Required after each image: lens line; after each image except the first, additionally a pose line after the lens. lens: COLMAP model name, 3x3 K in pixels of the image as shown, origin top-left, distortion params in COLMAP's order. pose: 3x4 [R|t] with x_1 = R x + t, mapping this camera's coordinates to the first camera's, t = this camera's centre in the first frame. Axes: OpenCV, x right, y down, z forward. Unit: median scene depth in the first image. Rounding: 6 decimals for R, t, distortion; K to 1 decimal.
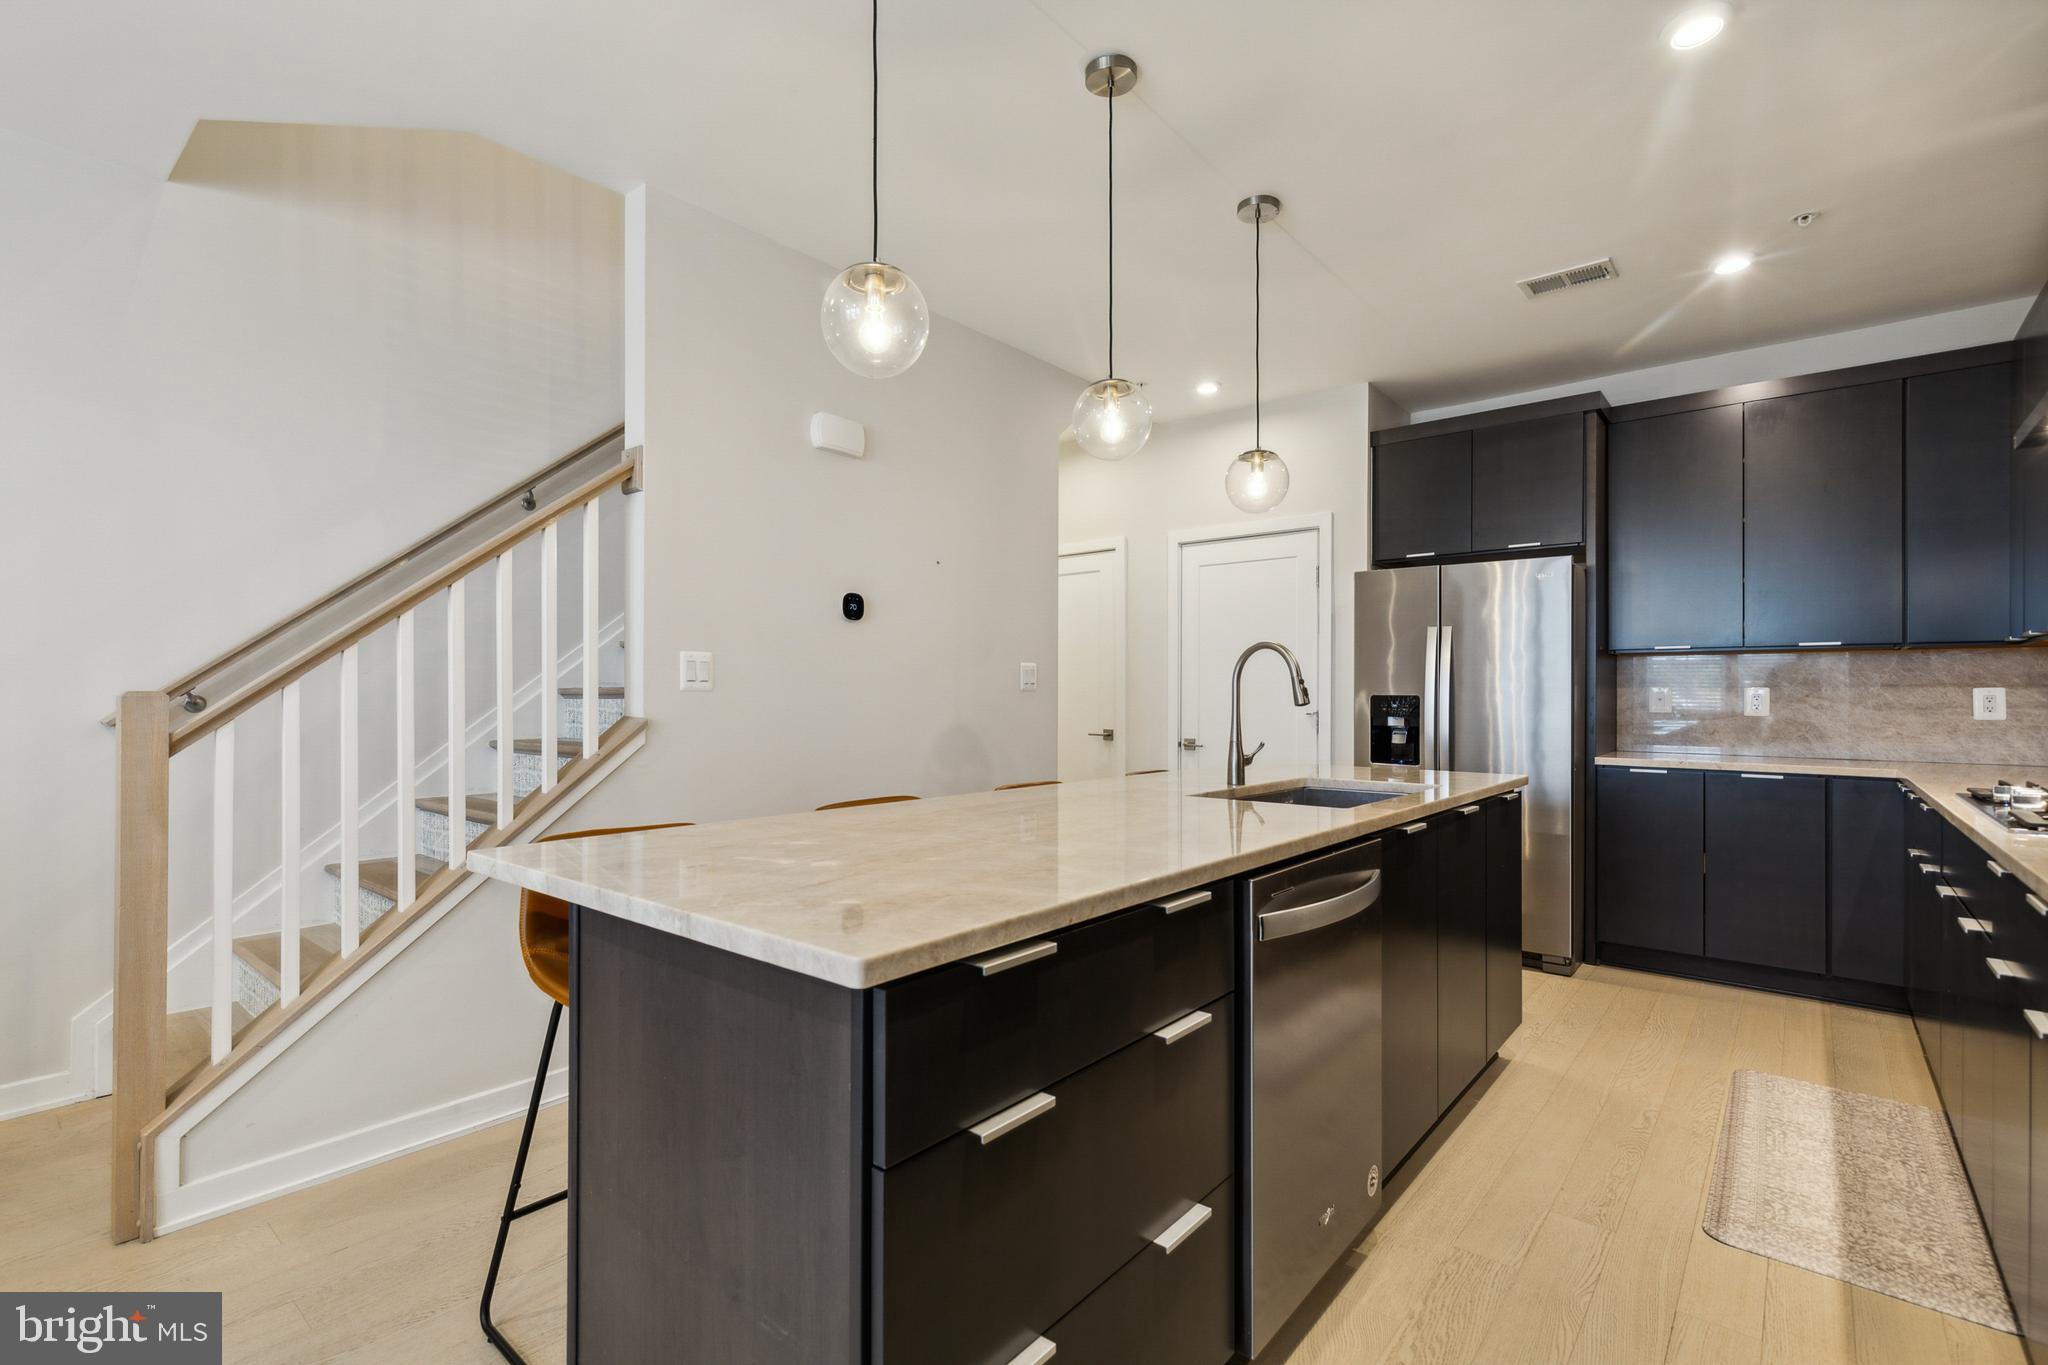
lens RADIAL K [[932.2, 0, 1017.0], [0, 932.2, 693.7], [0, 0, 1]] dist [0.001900, 0.000125]
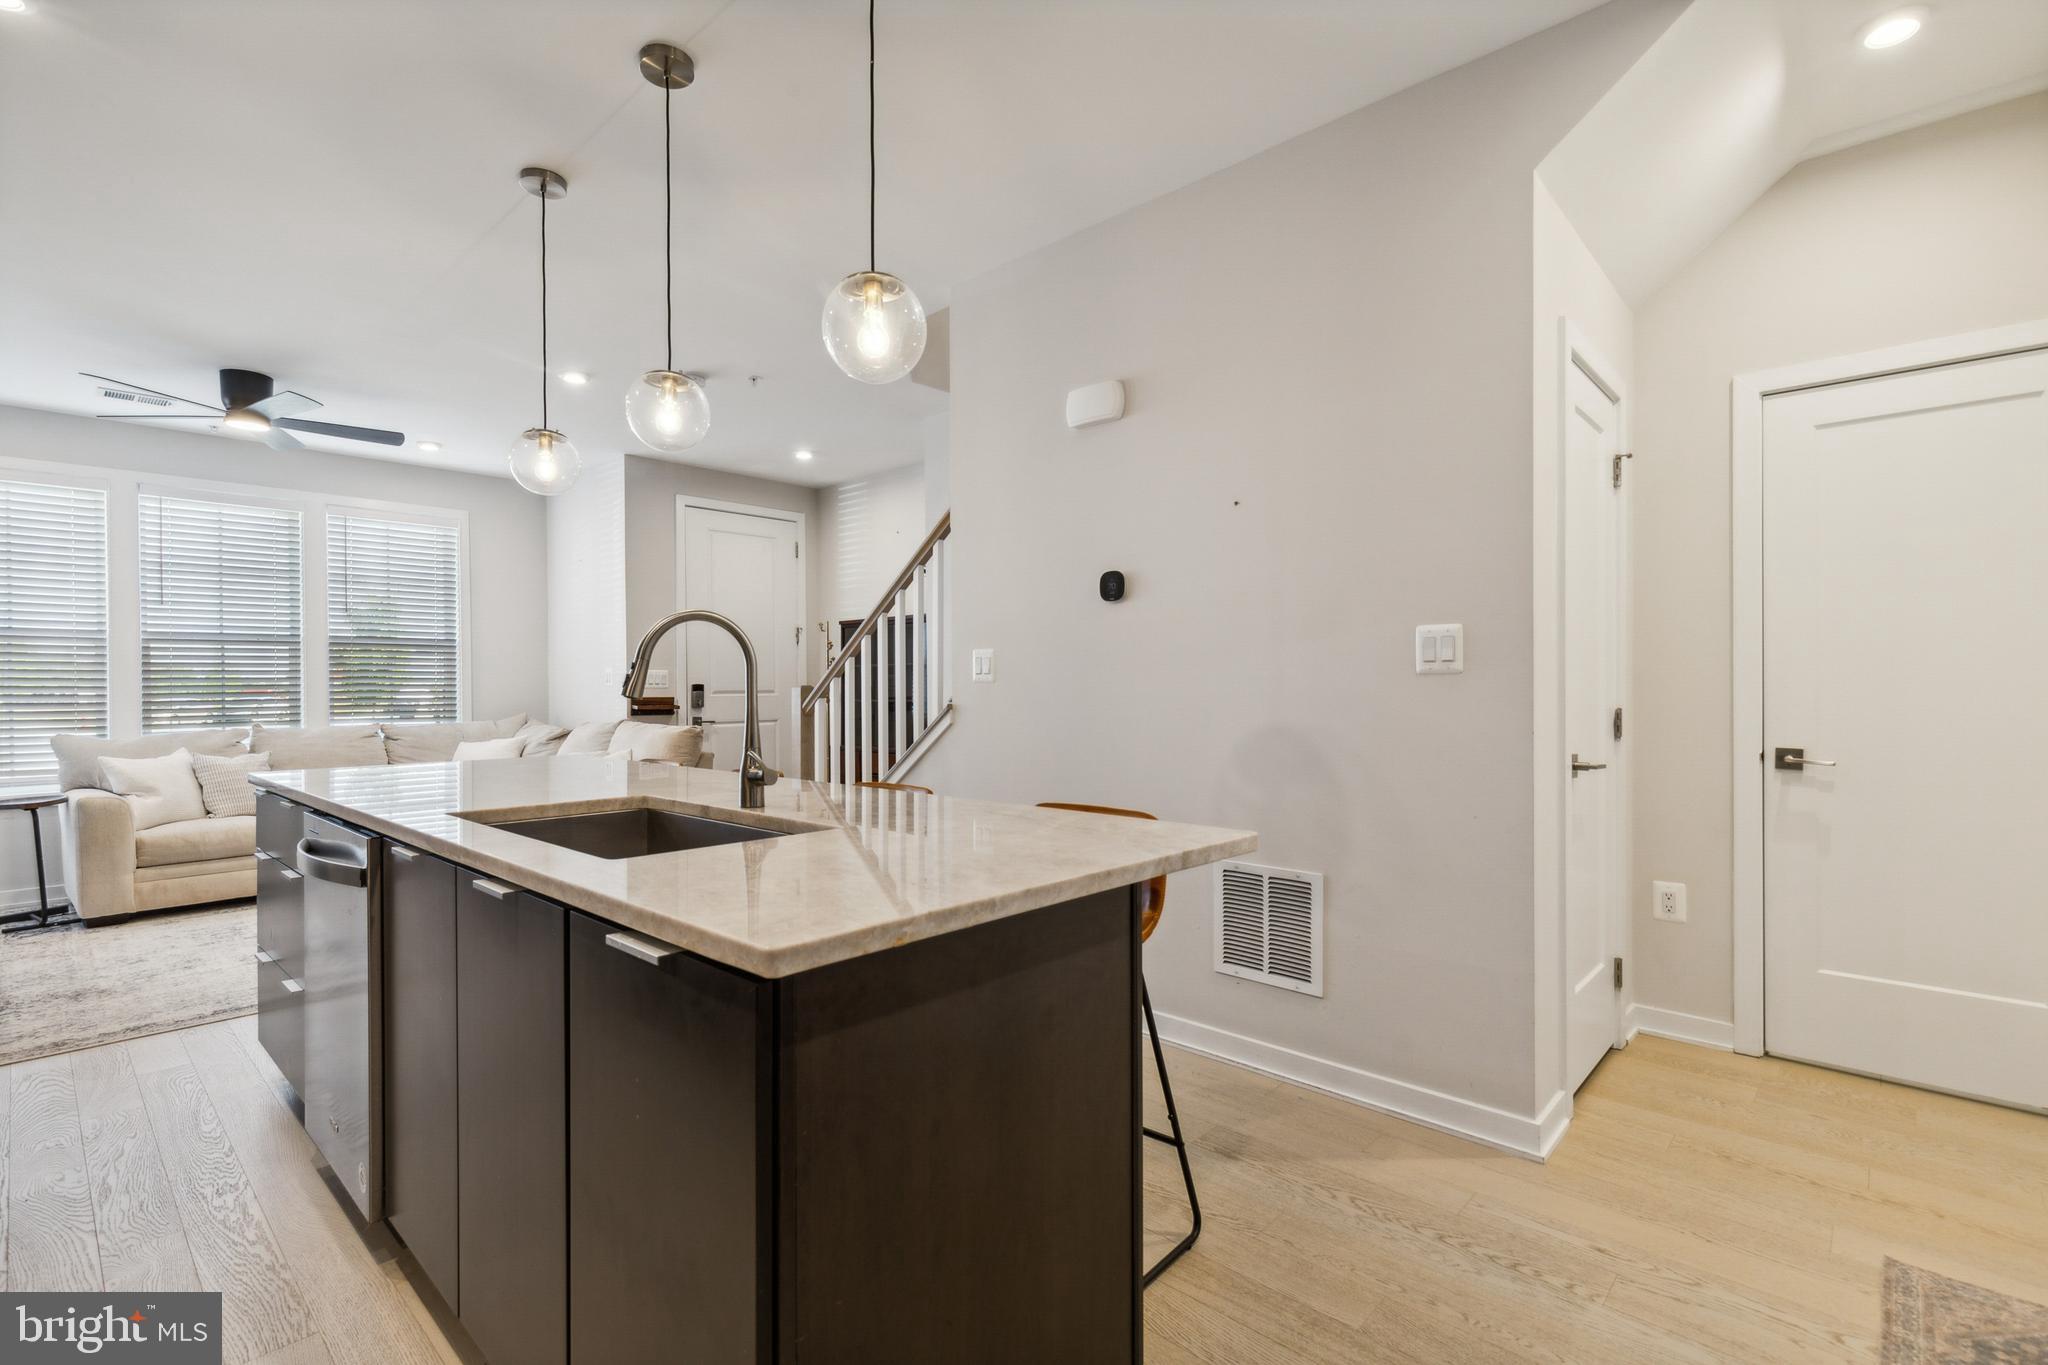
lens RADIAL K [[932.2, 0, 1019.8], [0, 932.2, 696.9], [0, 0, 1]] dist [0.001900, 0.000125]
pose [[-0.046325, 0.006864, -0.998903, 0.648599], [0.006096, 0.999960, 0.006588, 0.006216], [0.998908, -0.005784, -0.046365, 0.849709]]
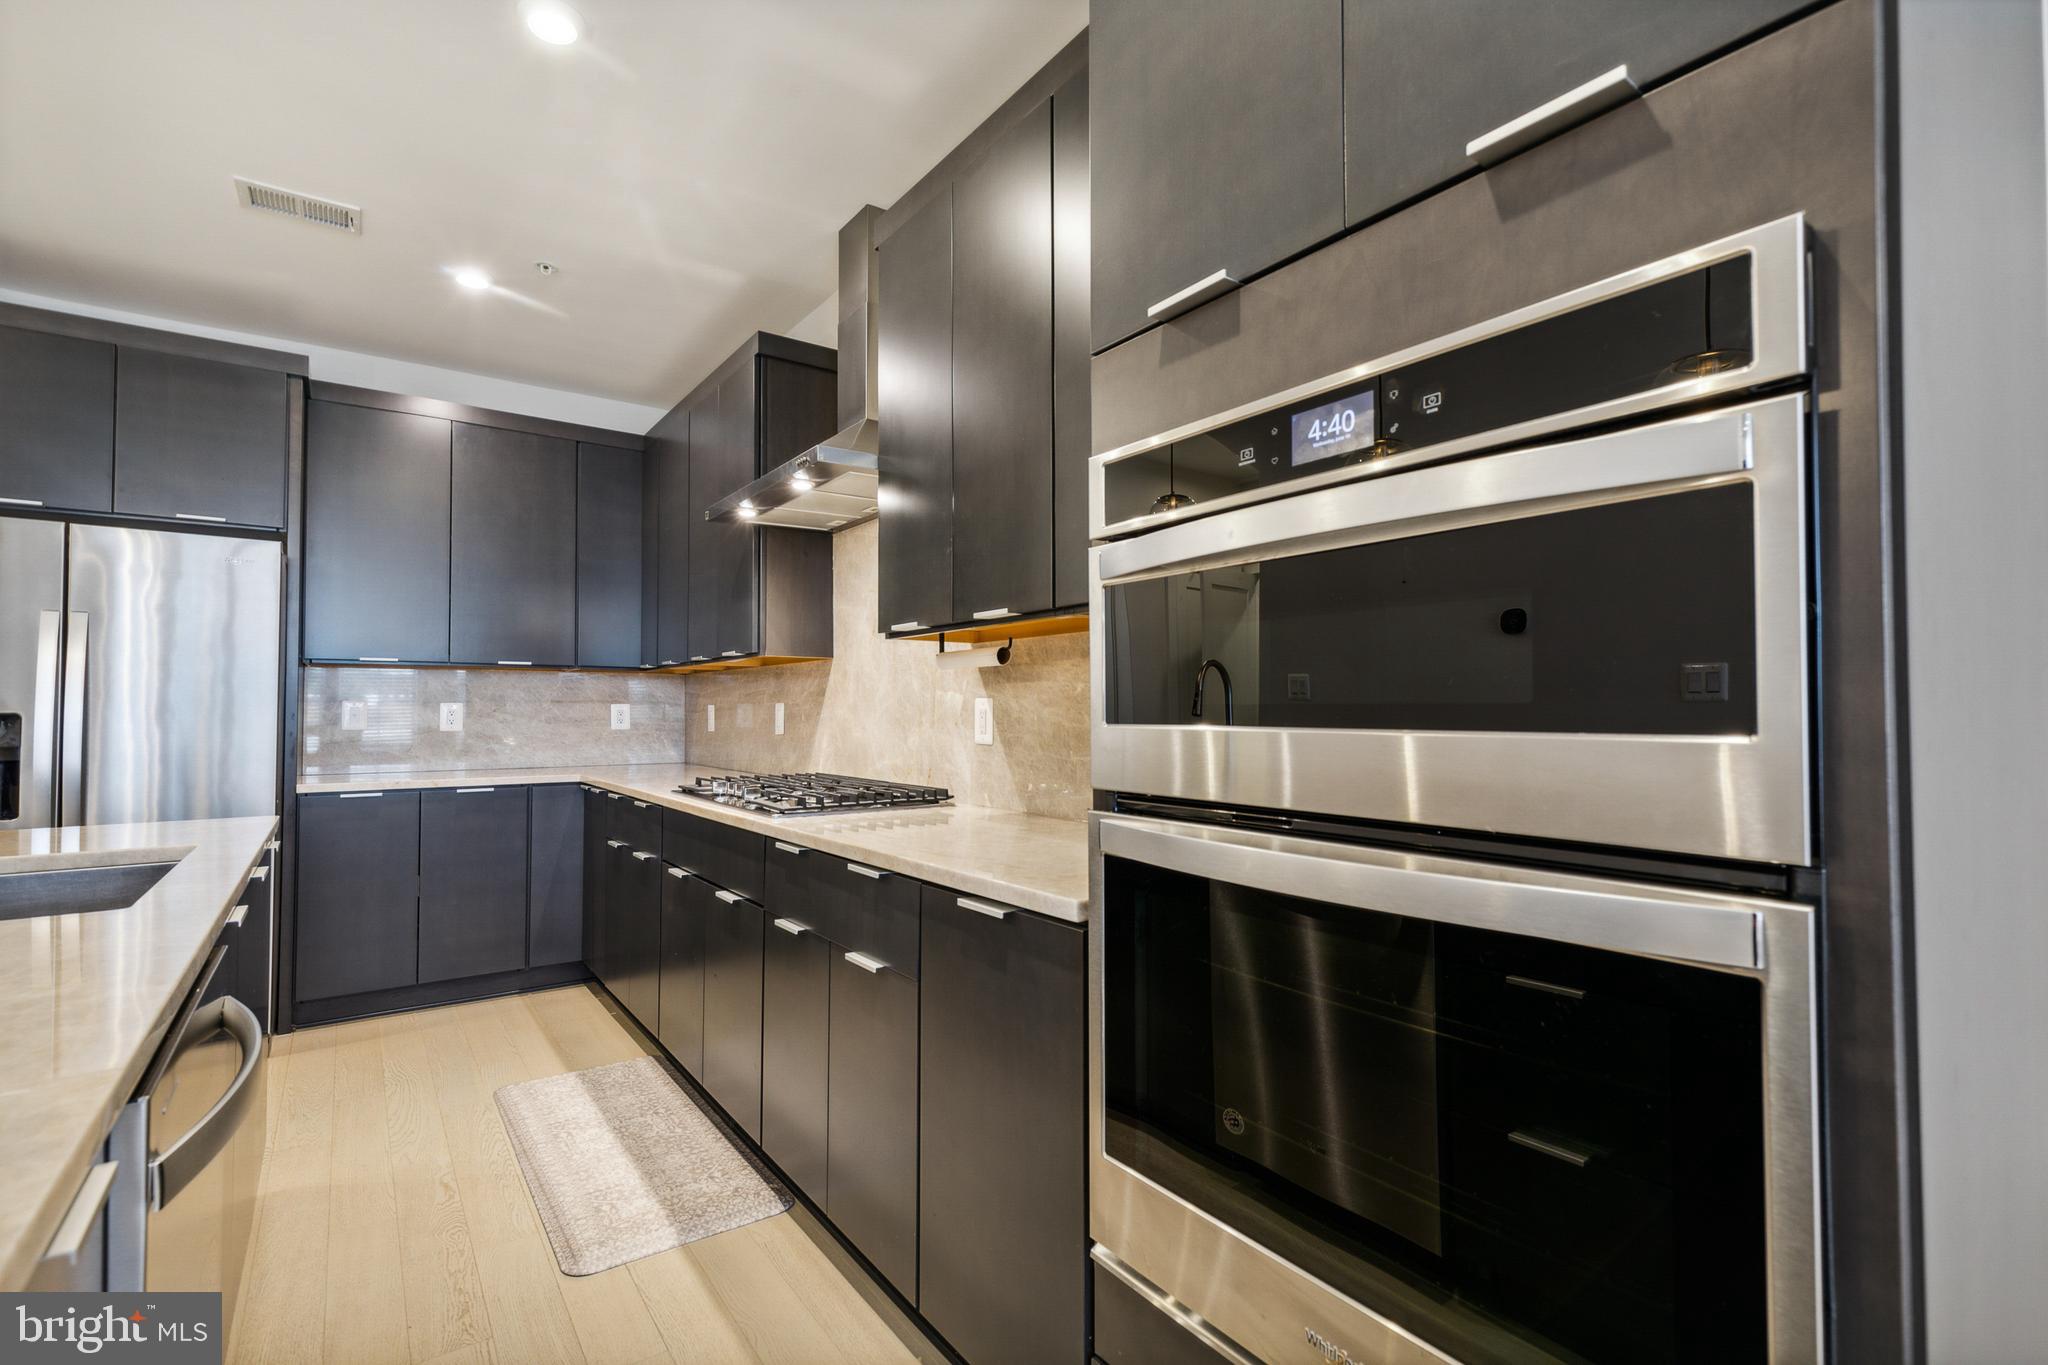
lens RADIAL K [[932.2, 0, 1021.7], [0, 932.2, 687.2], [0, 0, 1]] dist [0.001900, 0.000125]
pose [[0.241238, 0.020678, 0.970246, -0.045183], [0.002181, 0.999759, -0.021849, -0.000255], [-0.970464, 0.007387, 0.241135, 0.166349]]
